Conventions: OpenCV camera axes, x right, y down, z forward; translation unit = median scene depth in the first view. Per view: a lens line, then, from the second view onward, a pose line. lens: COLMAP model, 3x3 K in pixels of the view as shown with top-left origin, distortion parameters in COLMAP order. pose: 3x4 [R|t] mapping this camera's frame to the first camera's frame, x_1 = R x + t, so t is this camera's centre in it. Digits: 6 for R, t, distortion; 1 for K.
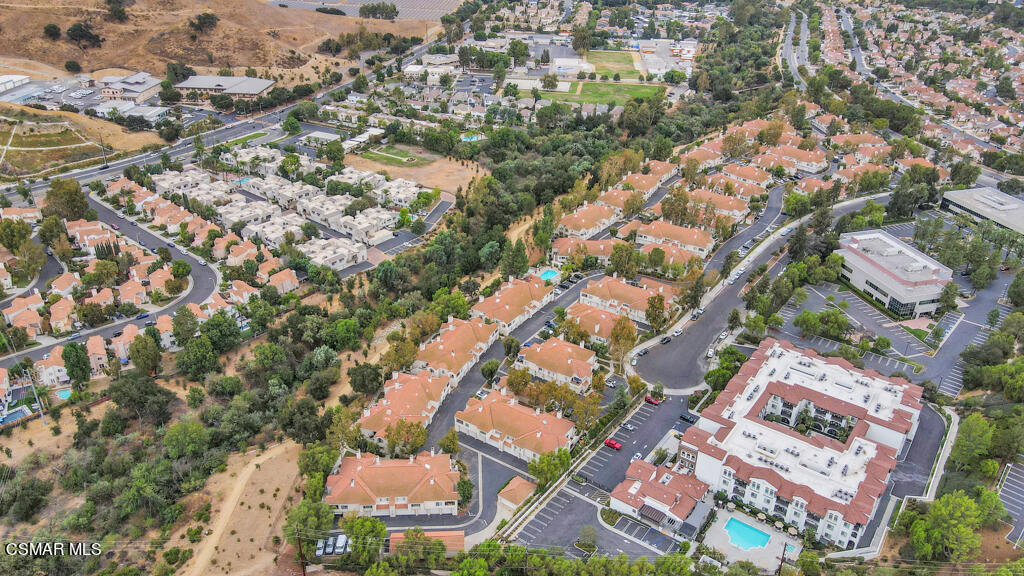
lens RADIAL K [[748.6, 0, 510.0], [0, 748.6, 289.2], [0, 0, 1]] dist [-0.004537, 0.003450]
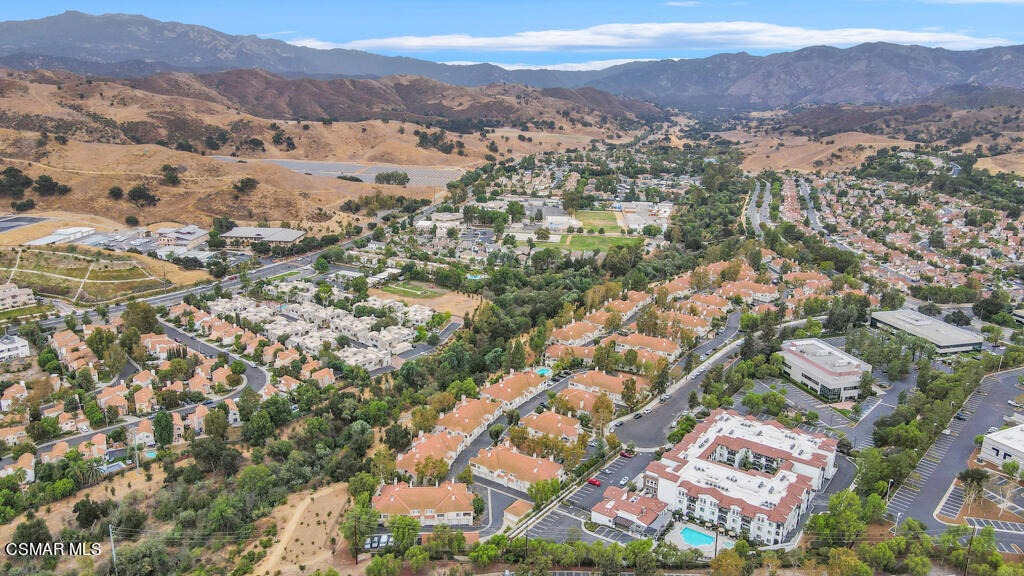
lens RADIAL K [[763.4, 0, 514.1], [0, 763.4, 288.1], [0, 0, 1]] dist [-0.027054, 0.005162]
pose [[0.999934, -0.001335, 0.011379, -0.007851], [0.003854, 0.974517, -0.224279, 0.115902], [-0.010790, 0.224308, 0.974459, -0.214242]]
